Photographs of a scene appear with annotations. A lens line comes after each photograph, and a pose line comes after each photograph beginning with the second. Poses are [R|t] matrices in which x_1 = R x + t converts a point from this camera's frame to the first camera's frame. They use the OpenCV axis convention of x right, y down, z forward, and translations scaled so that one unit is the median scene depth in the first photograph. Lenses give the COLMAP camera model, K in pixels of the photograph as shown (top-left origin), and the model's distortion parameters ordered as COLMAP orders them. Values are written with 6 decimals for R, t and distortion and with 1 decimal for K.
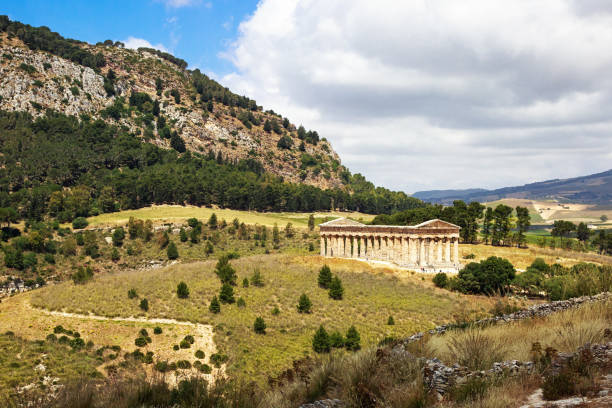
lens RADIAL K [[1071.7, 0, 305.7], [0, 1071.7, 229.1], [0, 0, 1]] dist [0.132578, 0.150399]
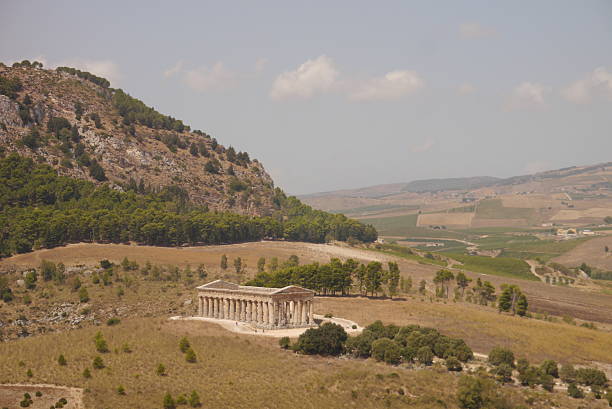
lens RADIAL K [[1285.5, 0, 291.1], [0, 1285.5, 205.7], [0, 0, 1]] dist [0.056833, 0.207150]
pose [[0.999873, -0.011420, 0.011144, 0.038685], [0.011617, 0.999774, -0.017817, -0.025817], [-0.010938, 0.017944, 0.999779, -0.140922]]
